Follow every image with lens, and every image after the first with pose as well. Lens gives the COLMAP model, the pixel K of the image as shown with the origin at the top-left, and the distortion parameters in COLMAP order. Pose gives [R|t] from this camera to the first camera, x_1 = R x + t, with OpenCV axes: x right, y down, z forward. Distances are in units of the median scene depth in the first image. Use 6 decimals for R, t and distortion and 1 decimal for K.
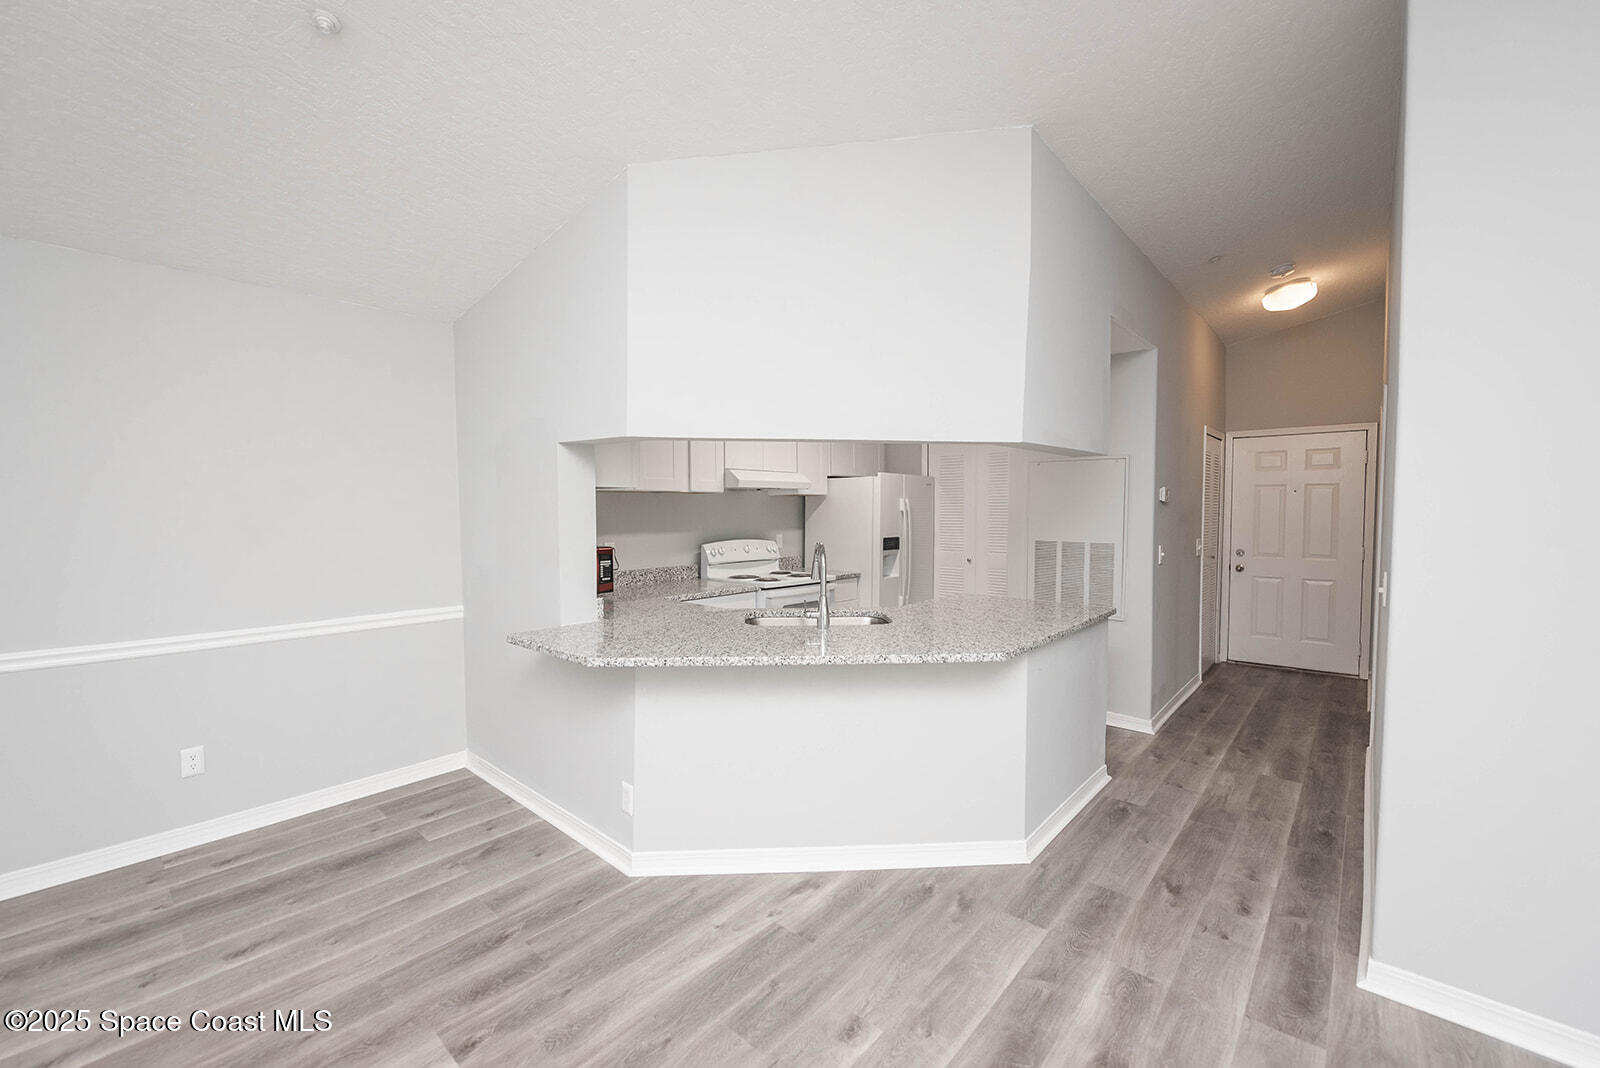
lens RADIAL K [[645.8, 0, 794.7], [0, 645.8, 536.2], [0, 0, 1]] dist [-0.001941, -0.004290]
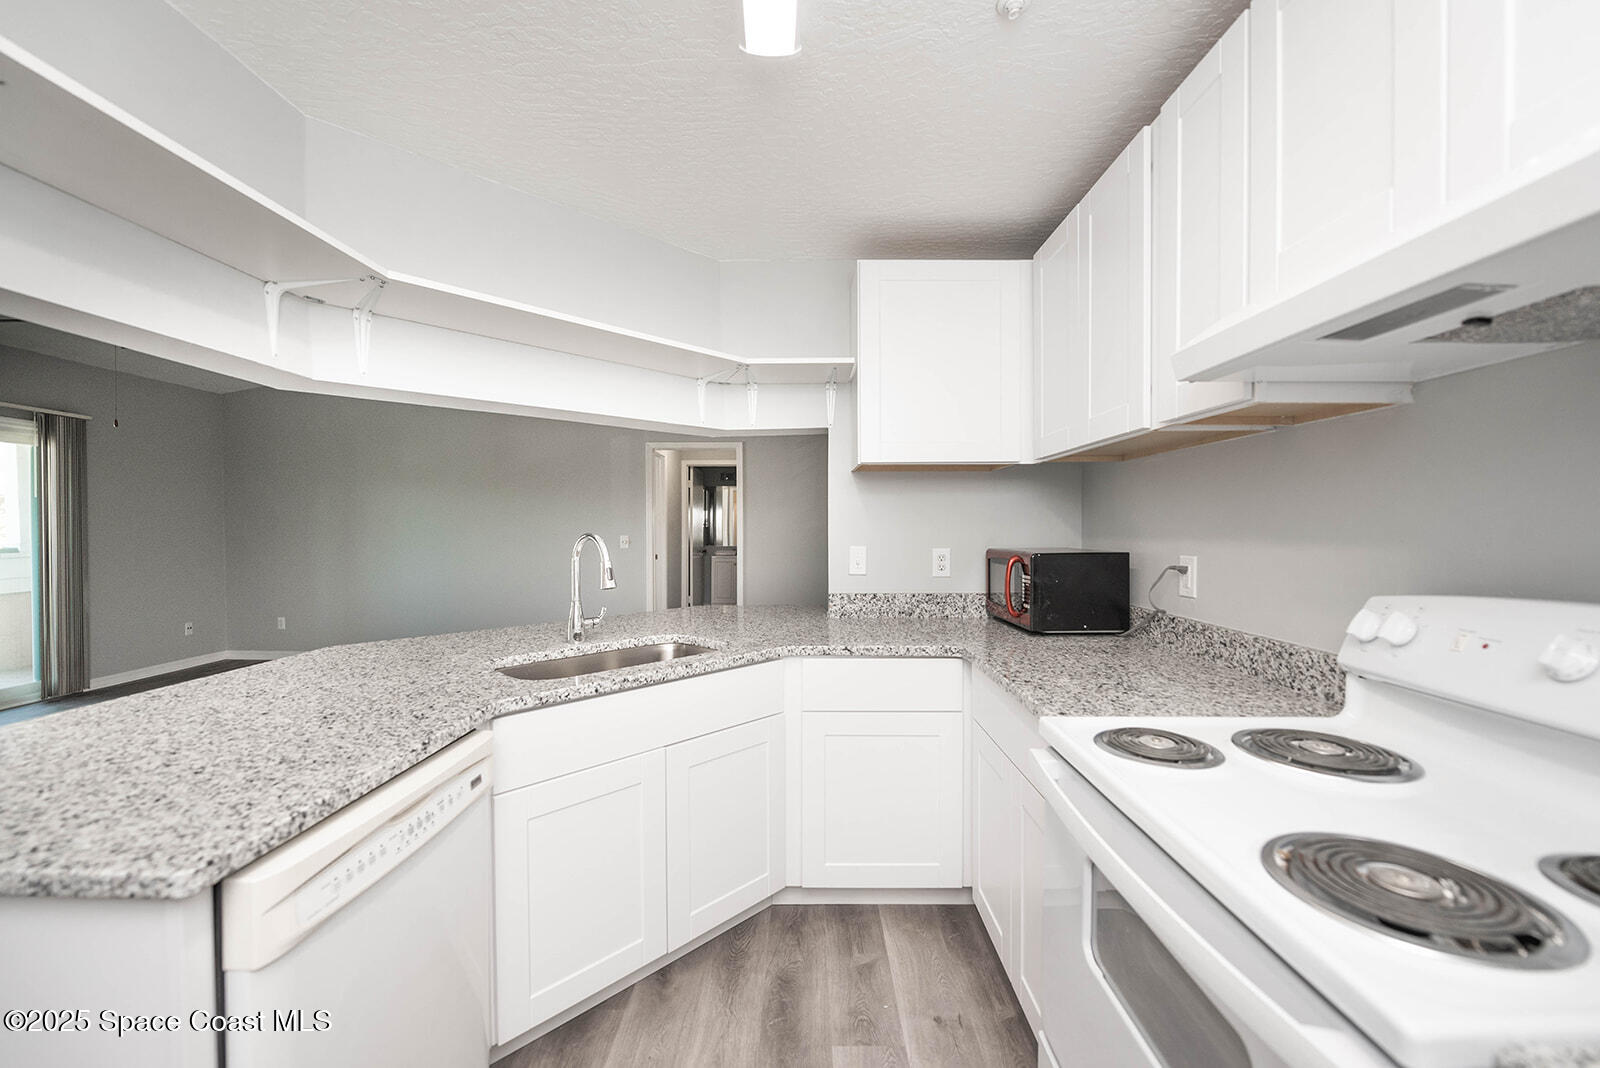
lens RADIAL K [[633.8, 0, 791.7], [0, 633.8, 536.3], [0, 0, 1]] dist [-0.001185, -0.004364]
pose [[-0.758953, 0.012754, -0.651021, 0.383848], [-0.023707, 0.998604, 0.047200, -0.032462], [0.650714, 0.051257, -0.757591, 1.938999]]
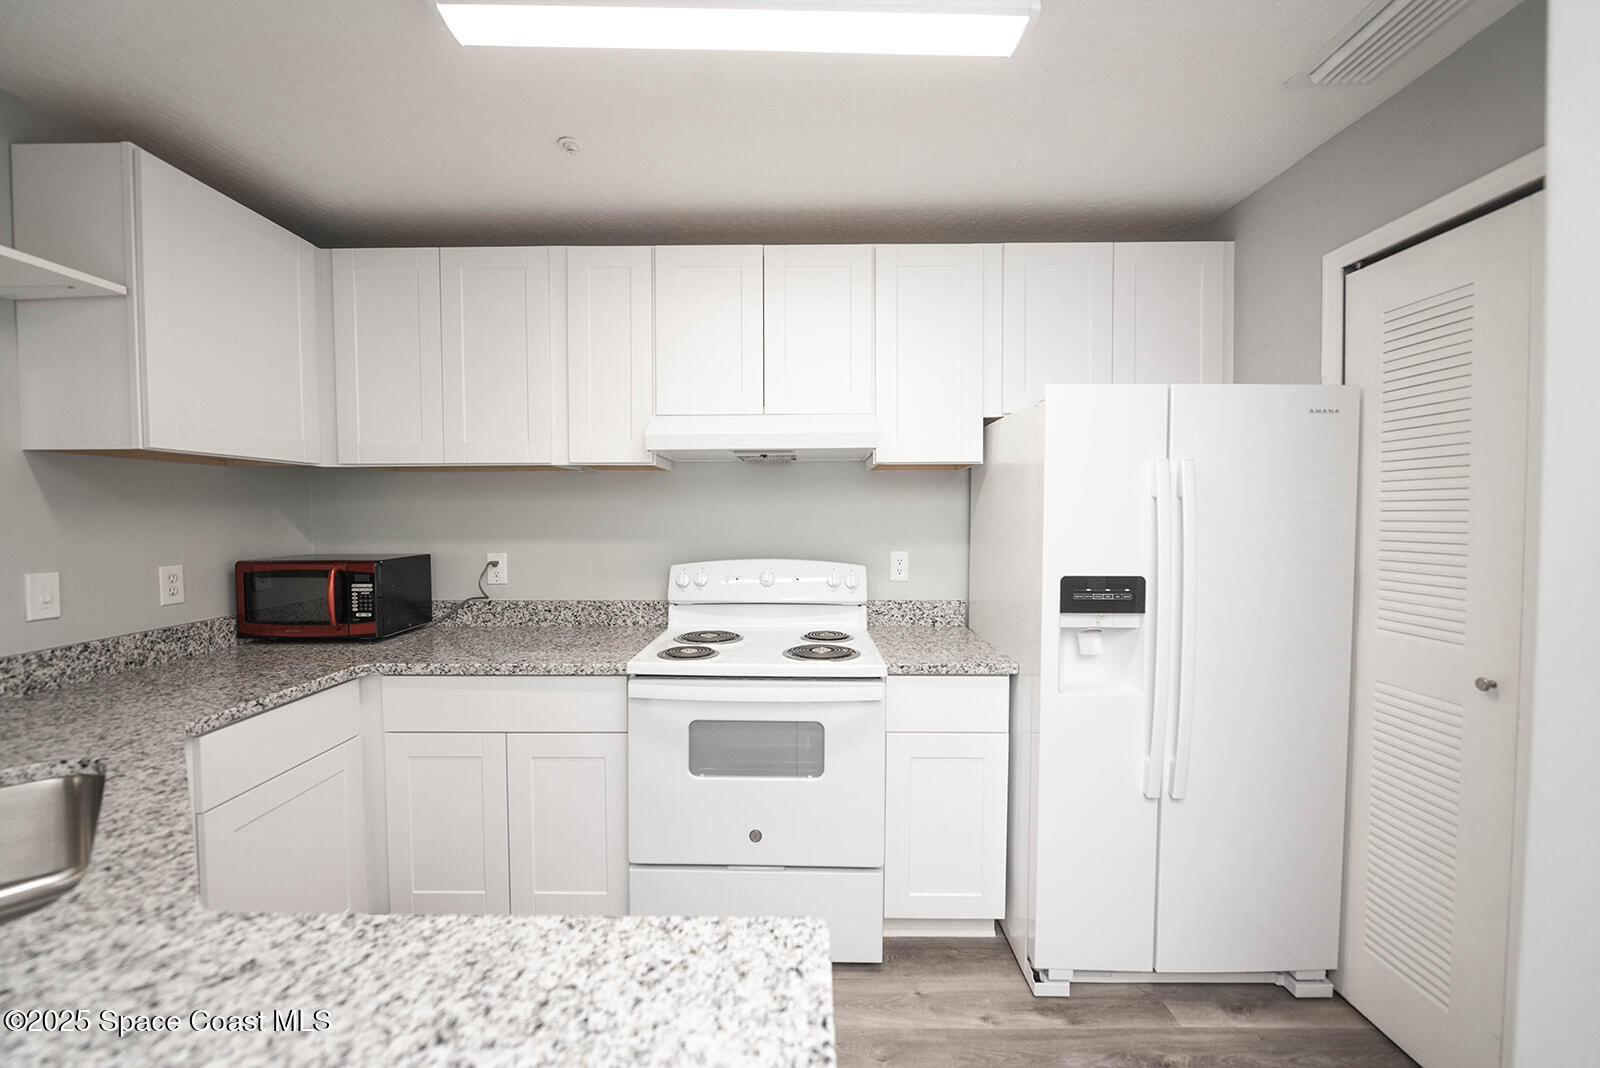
lens RADIAL K [[645.8, 0, 794.7], [0, 645.8, 536.2], [0, 0, 1]] dist [-0.001941, -0.004290]
pose [[0.654165, 0.027484, -0.755852, 0.612423], [-0.029503, 0.999506, 0.010809, -0.035941], [0.755776, 0.015229, 0.654653, 1.355882]]
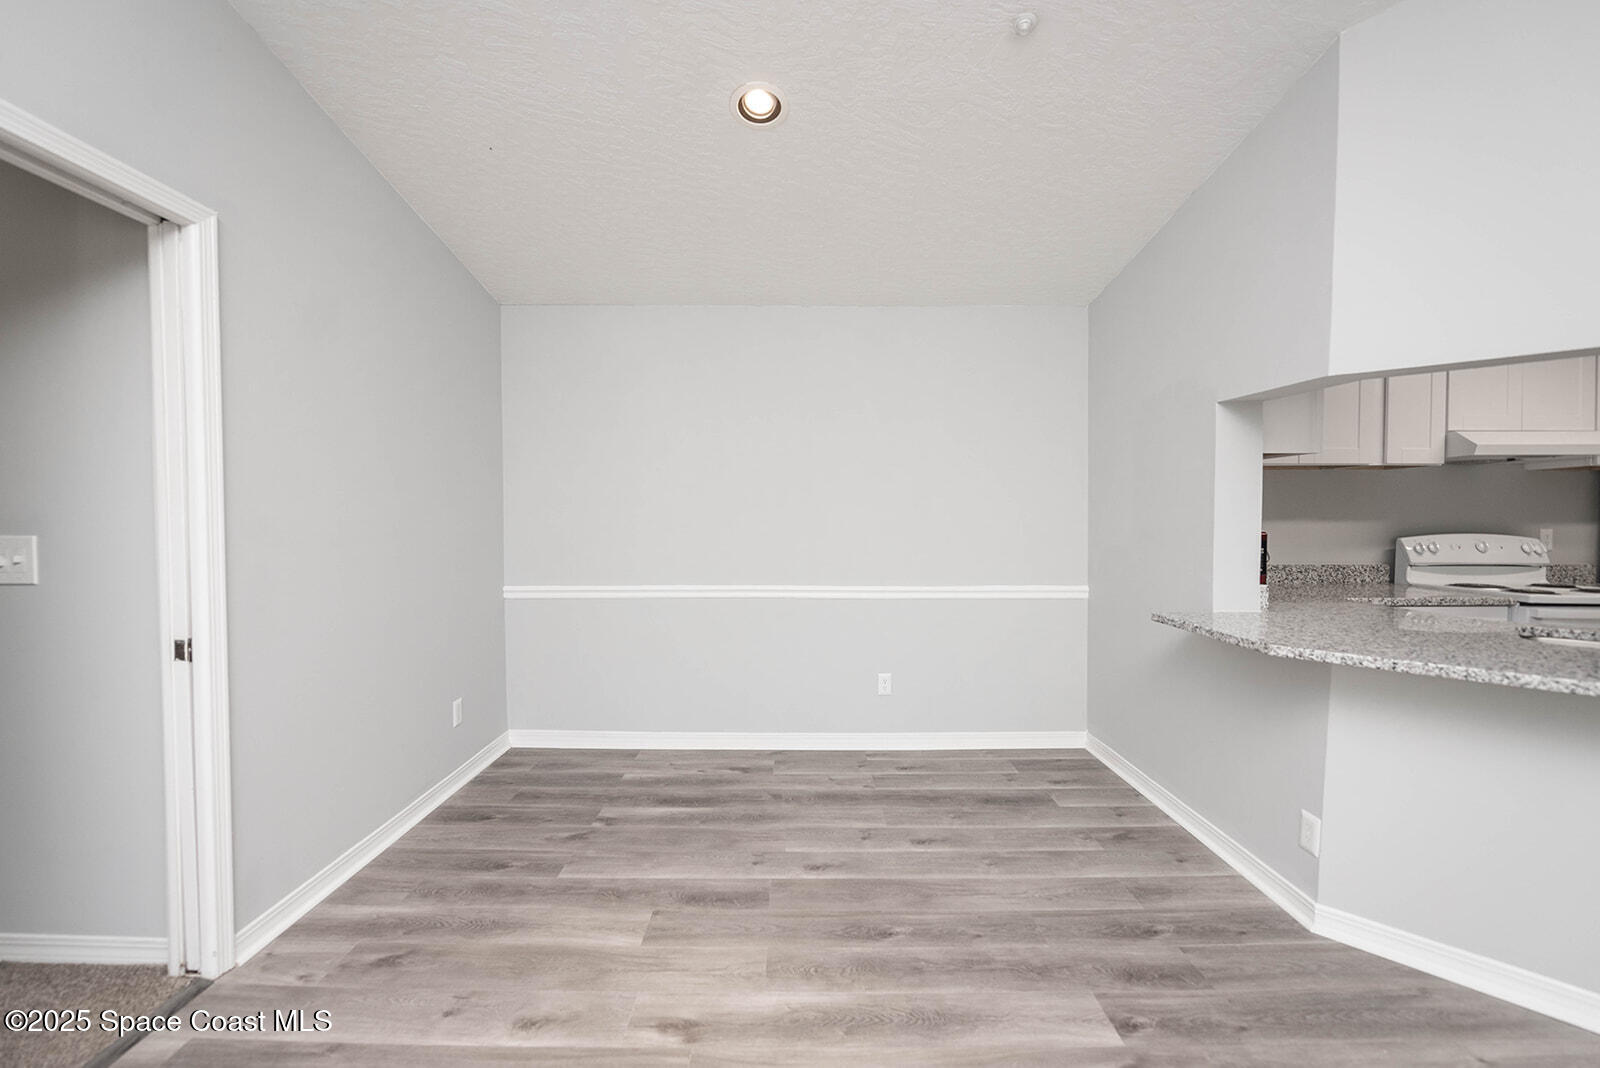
lens RADIAL K [[645.8, 0, 794.7], [0, 645.8, 536.2], [0, 0, 1]] dist [-0.001941, -0.004290]
pose [[0.663513, 0.022853, -0.747816, -0.096884], [-0.032144, 0.999481, 0.002024, 0.059494], [0.747474, 0.022695, 0.663903, -0.008457]]
